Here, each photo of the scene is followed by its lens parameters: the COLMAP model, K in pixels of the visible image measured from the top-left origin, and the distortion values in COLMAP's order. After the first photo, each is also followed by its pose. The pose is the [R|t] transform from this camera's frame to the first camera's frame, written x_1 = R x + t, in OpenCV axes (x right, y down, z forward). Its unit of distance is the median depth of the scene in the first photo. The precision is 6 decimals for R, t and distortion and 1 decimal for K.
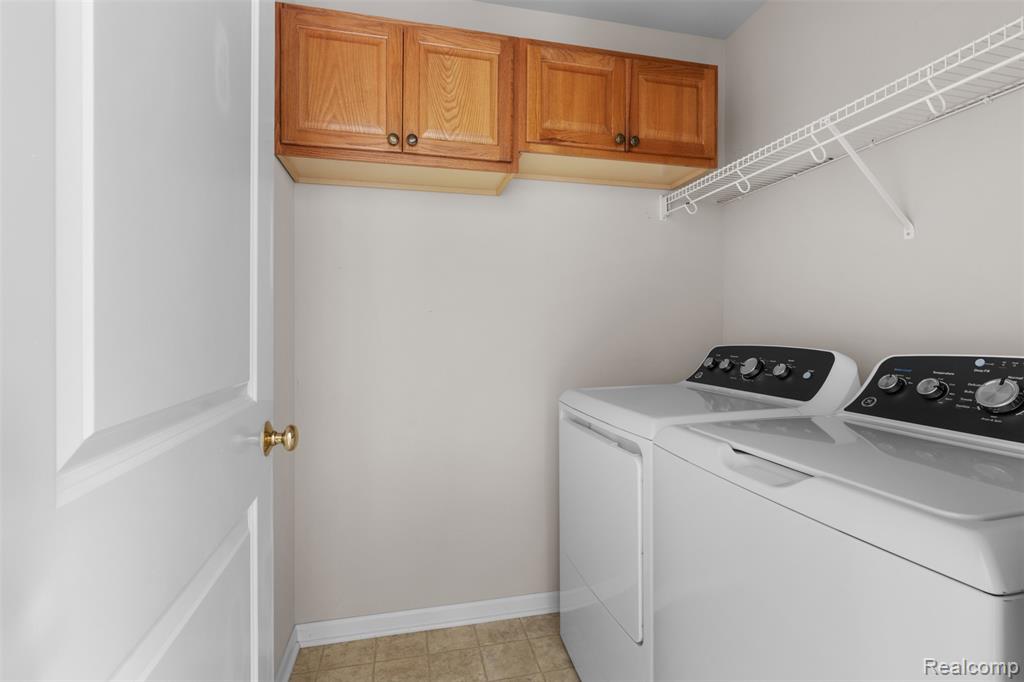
lens RADIAL K [[481.7, 0, 512.0], [0, 481.7, 336.3], [0, 0, 1]] dist [-0.000351, -0.000341]
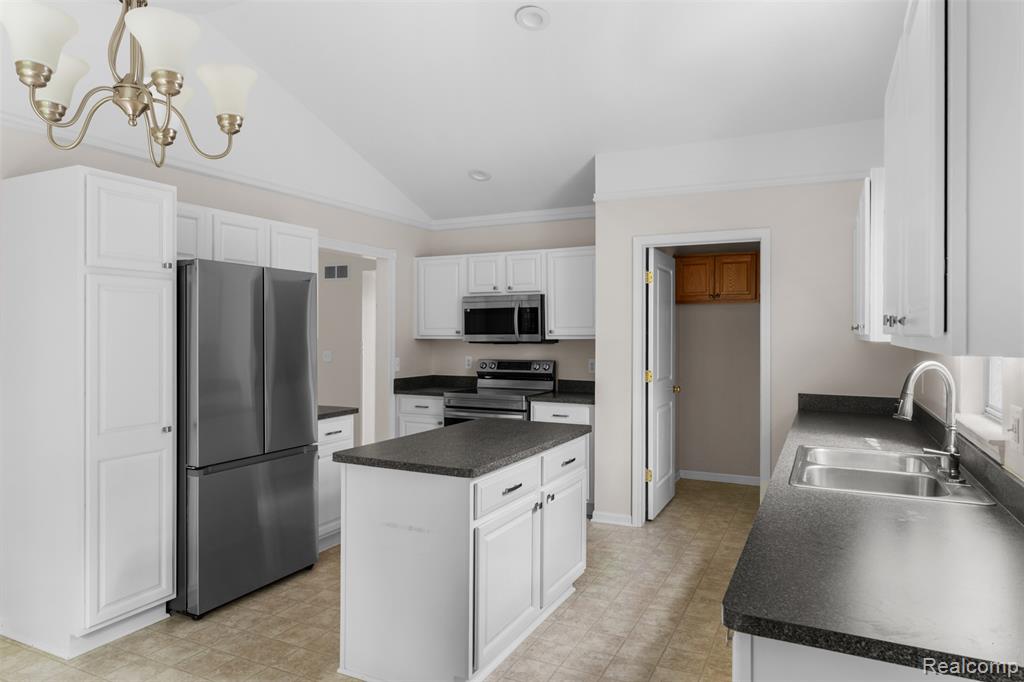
lens RADIAL K [[640.1, 0, 511.9], [0, 640.1, 331.6], [0, 0, 1]] dist [-0.010147, -0.000756]
pose [[0.777262, -0.004064, -0.629163, 1.998204], [-0.002434, 0.999952, -0.009467, -0.251478], [0.629172, 0.008890, 0.777215, -4.422482]]
